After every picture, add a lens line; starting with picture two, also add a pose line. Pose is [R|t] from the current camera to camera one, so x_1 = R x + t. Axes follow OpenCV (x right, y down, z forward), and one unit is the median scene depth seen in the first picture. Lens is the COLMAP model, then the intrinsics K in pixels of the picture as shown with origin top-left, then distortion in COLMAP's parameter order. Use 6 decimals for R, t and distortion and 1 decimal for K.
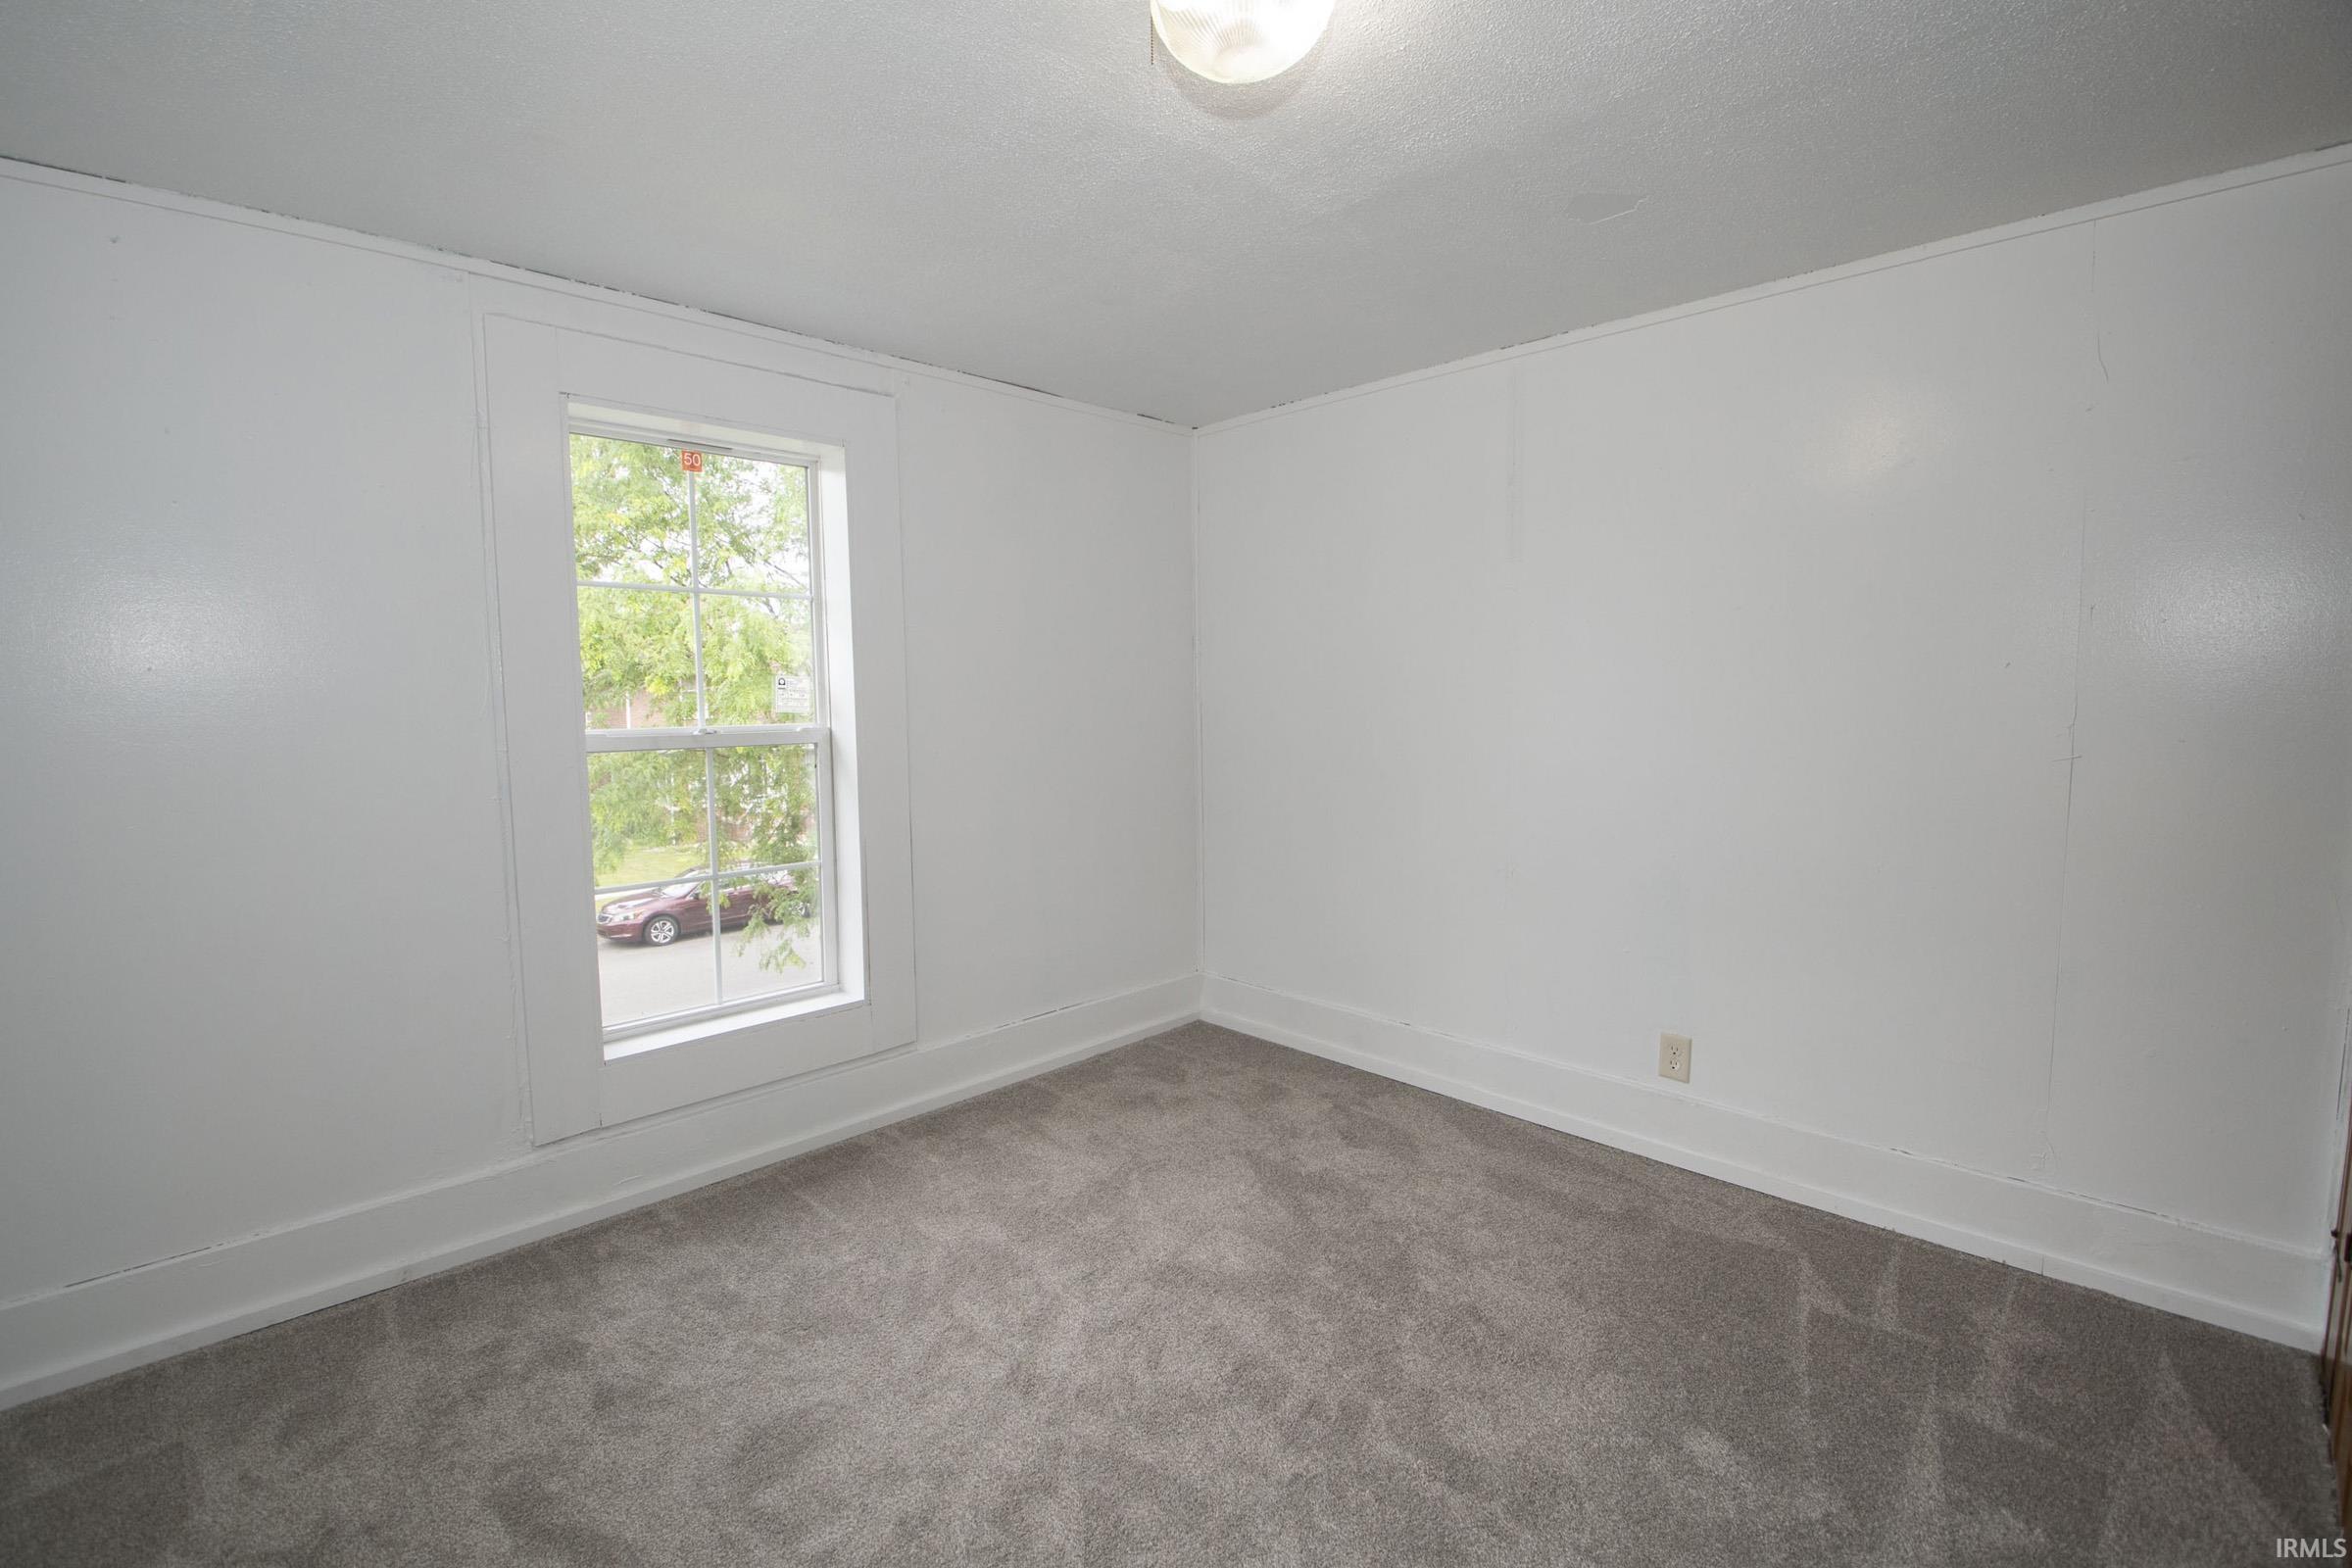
lens RADIAL K [[1029.8, 0, 1162.3], [0, 1029.8, 774.9], [0, 0, 1]] dist [0.000171, -0.012500]
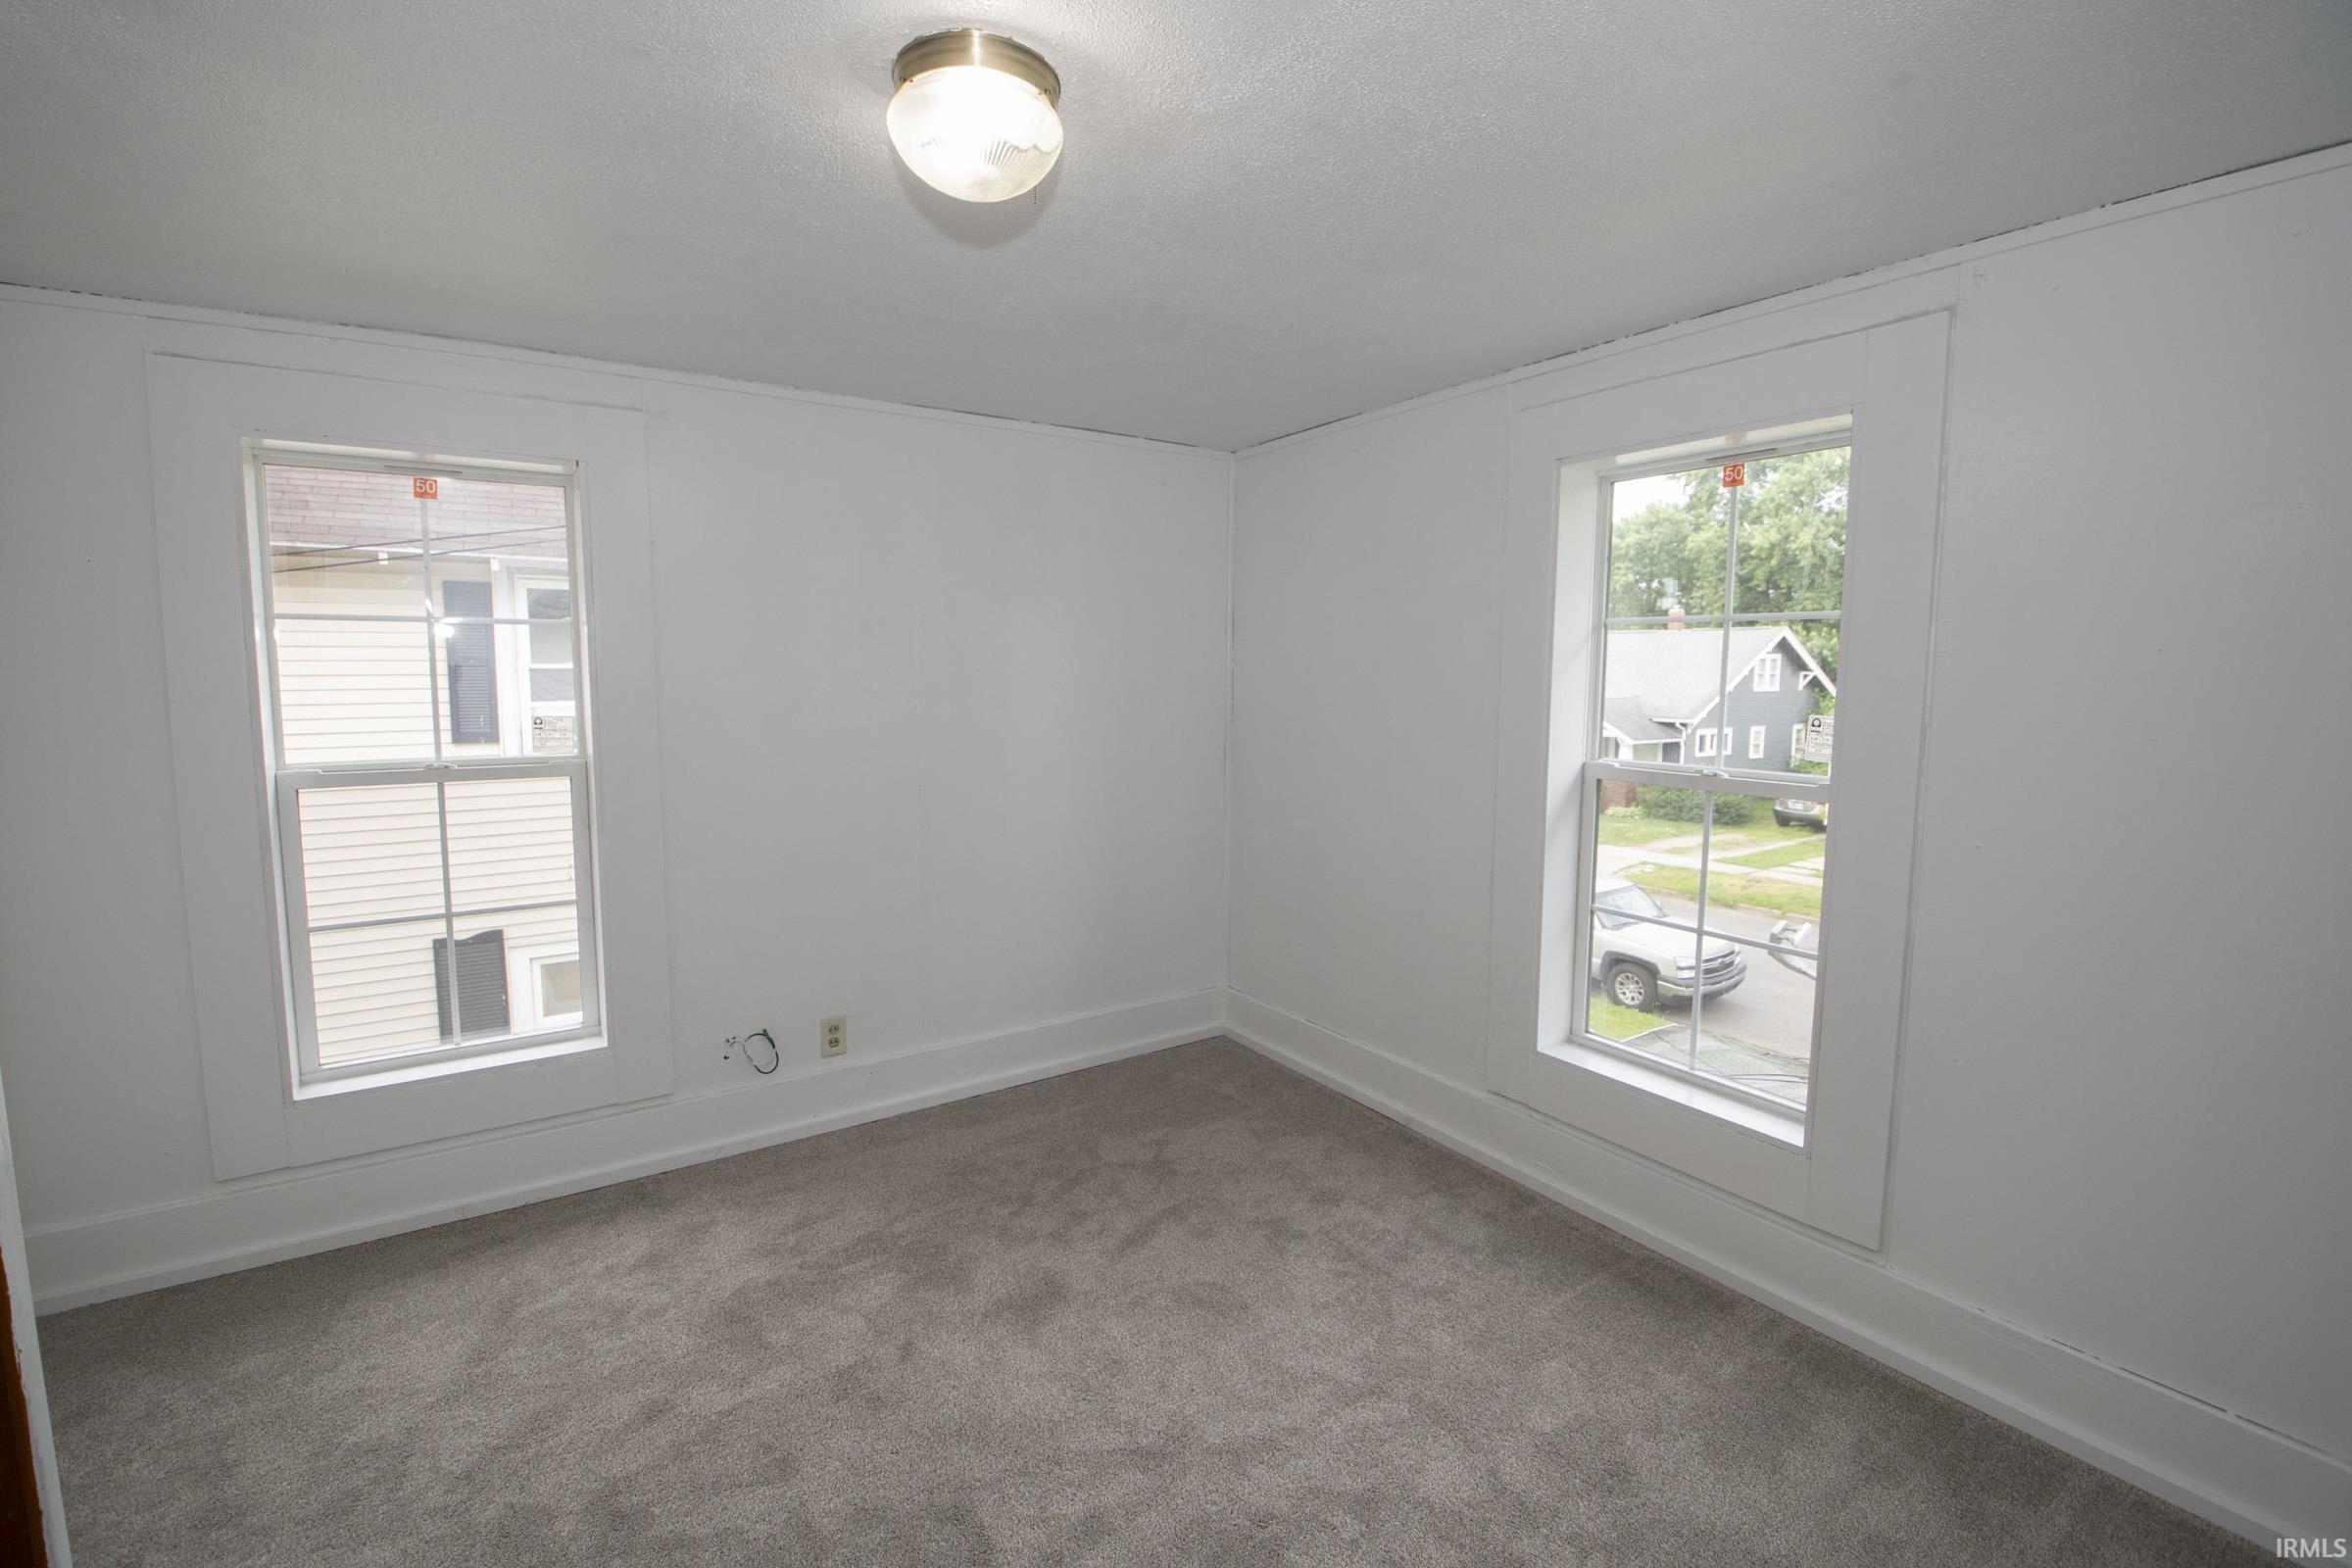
lens RADIAL K [[1029.8, 0, 1162.3], [0, 1029.8, 774.9], [0, 0, 1]] dist [0.000171, -0.012500]
pose [[-0.186975, 0.110545, -0.976125, 0.574991], [-0.087127, 0.987867, 0.128563, -0.123452], [0.978493, 0.109085, -0.175075, 0.730657]]
